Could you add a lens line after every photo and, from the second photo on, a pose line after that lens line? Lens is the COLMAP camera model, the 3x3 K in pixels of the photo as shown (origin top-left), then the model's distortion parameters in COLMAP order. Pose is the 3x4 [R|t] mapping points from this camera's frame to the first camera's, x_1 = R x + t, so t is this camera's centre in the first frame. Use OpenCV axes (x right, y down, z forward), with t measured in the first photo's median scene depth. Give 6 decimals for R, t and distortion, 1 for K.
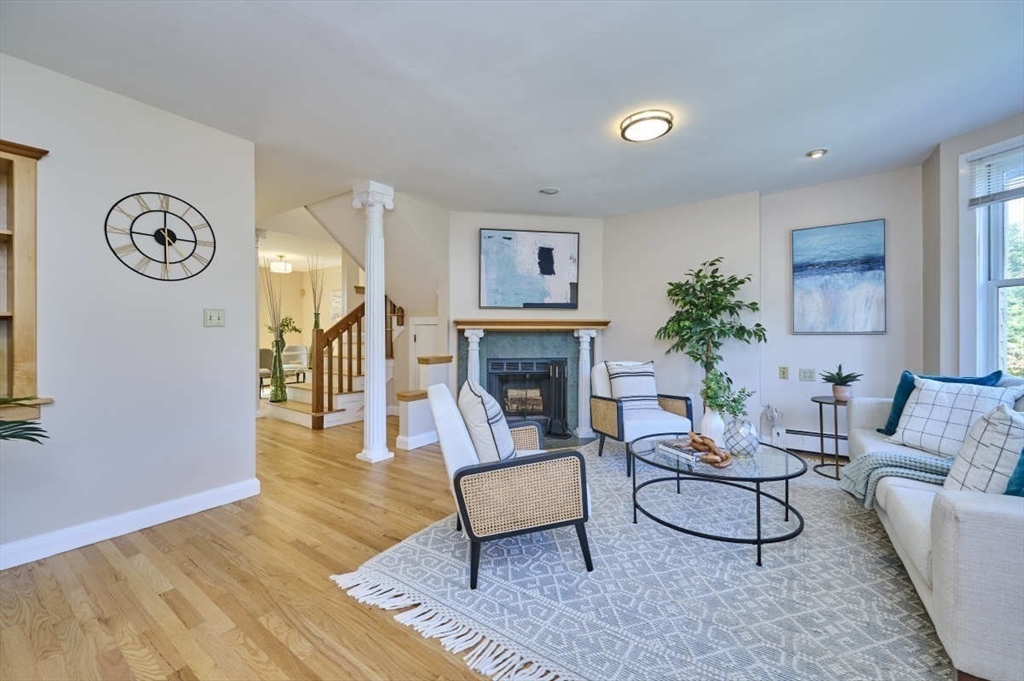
lens RADIAL K [[404.8, 0, 508.1], [0, 404.8, 337.8], [0, 0, 1]] dist [-0.001360, 0.000073]
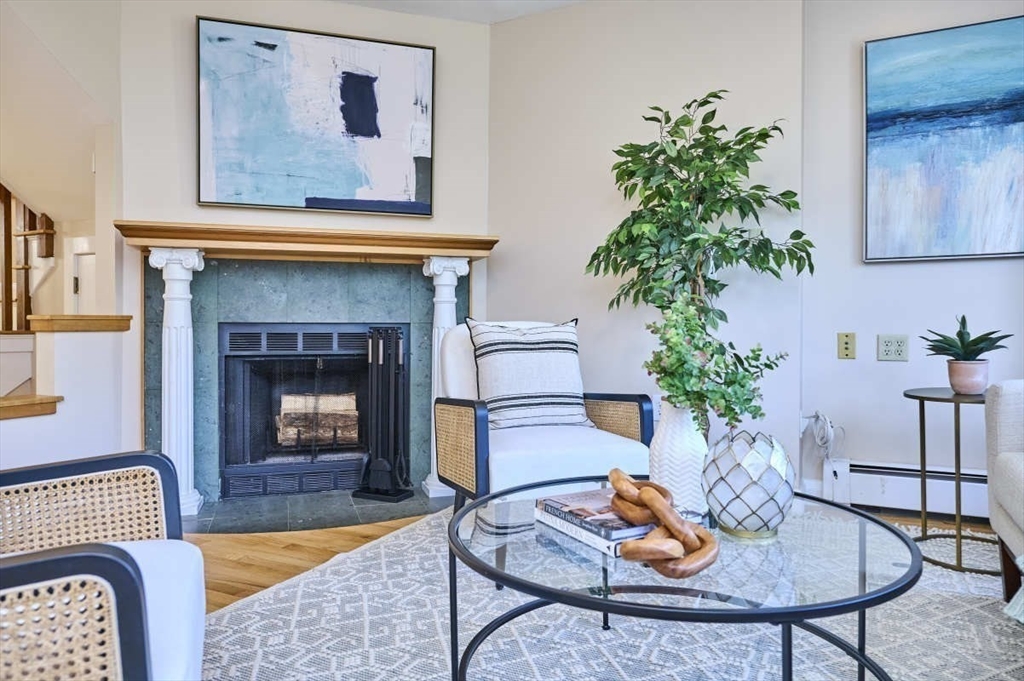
lens RADIAL K [[684.8, 0, 512.0], [0, 684.8, 340.5], [0, 0, 1]] dist [-0.000708, 0.001496]
pose [[0.988049, -0.001211, 0.154135, 0.146059], [-0.000932, 0.999904, 0.013830, 0.060131], [-0.154137, -0.013808, 0.987953, 0.229733]]
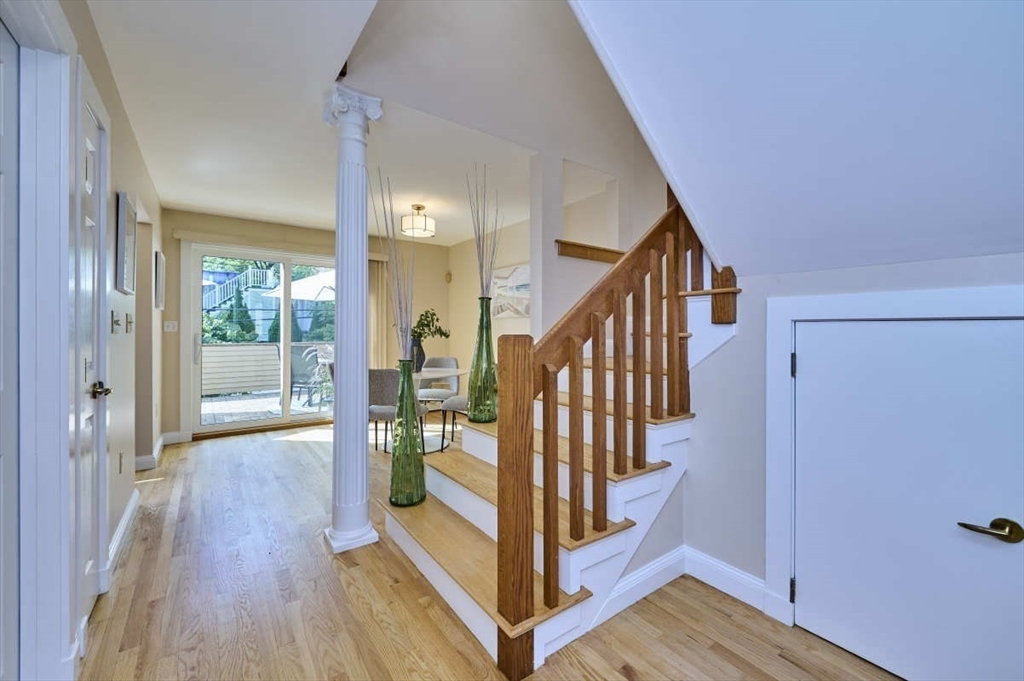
lens RADIAL K [[404.8, 0, 508.1], [0, 404.8, 337.8], [0, 0, 1]] dist [-0.001360, 0.000073]
pose [[0.953579, 0.007501, -0.301049, -0.415266], [-0.007944, 0.999968, -0.000246, -0.020830], [0.301038, 0.002625, 0.953609, 0.763839]]
